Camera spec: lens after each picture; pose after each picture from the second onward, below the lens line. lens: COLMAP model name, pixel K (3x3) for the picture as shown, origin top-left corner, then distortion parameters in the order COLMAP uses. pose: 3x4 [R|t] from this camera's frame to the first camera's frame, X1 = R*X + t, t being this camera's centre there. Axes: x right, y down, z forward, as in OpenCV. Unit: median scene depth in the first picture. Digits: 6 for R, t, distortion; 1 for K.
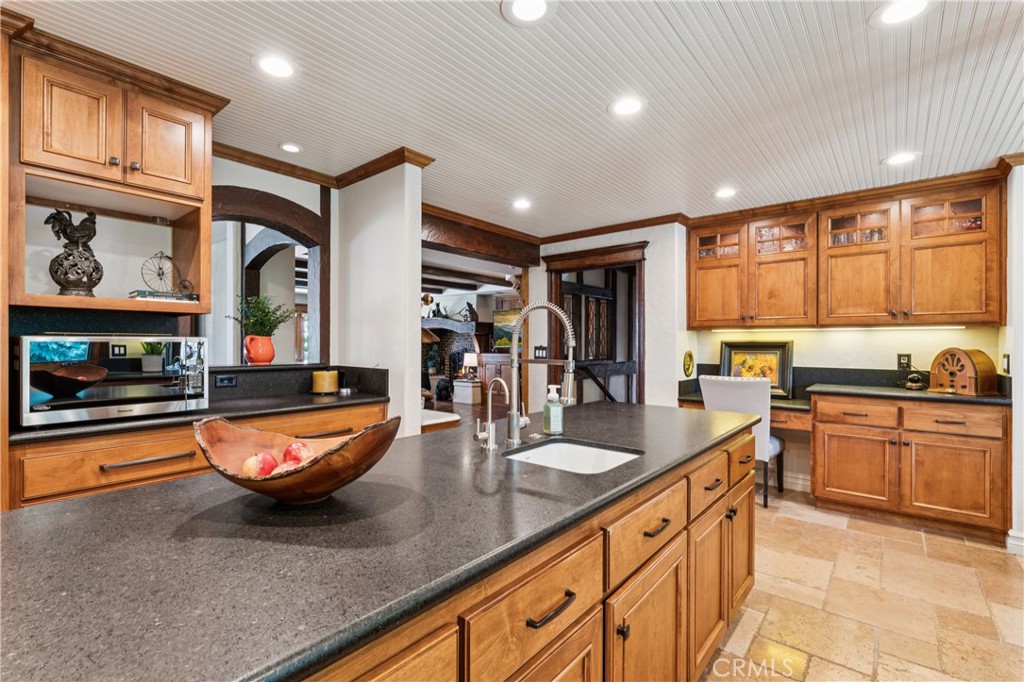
lens RADIAL K [[461.5, 0, 516.1], [0, 461.5, 342.5], [0, 0, 1]] dist [-0.003260, 0.000533]
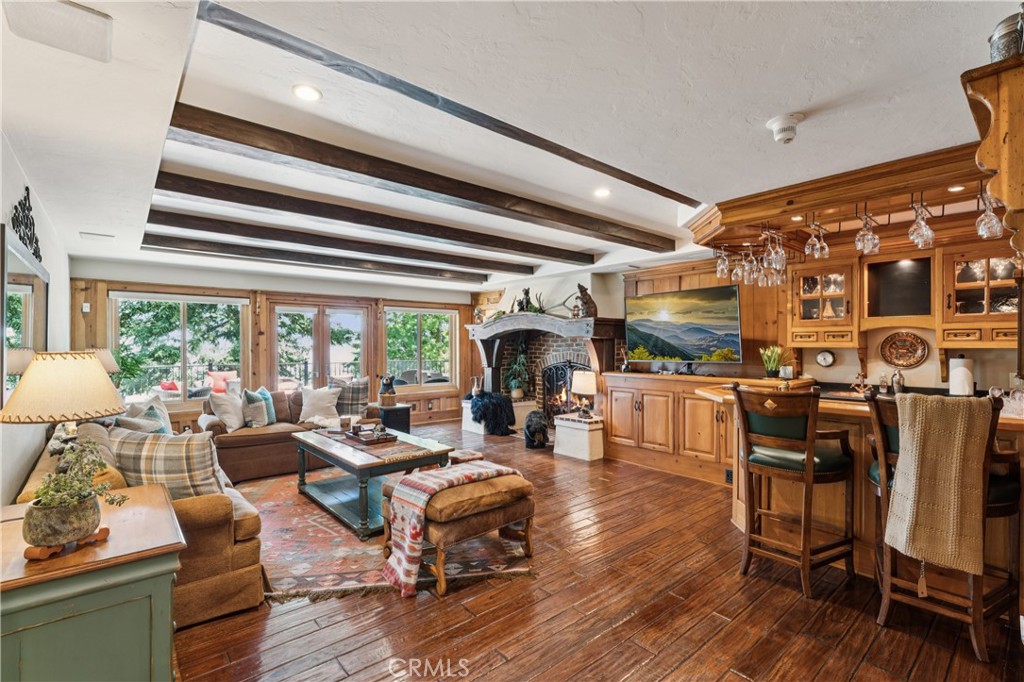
lens RADIAL K [[461.5, 0, 513.2], [0, 461.5, 344.6], [0, 0, 1]] dist [-0.003260, 0.000533]
pose [[0.985087, -0.005142, -0.171979, -0.085627], [0.005499, 0.999984, 0.001603, -0.012357], [0.171968, -0.002524, 0.985099, 0.407165]]
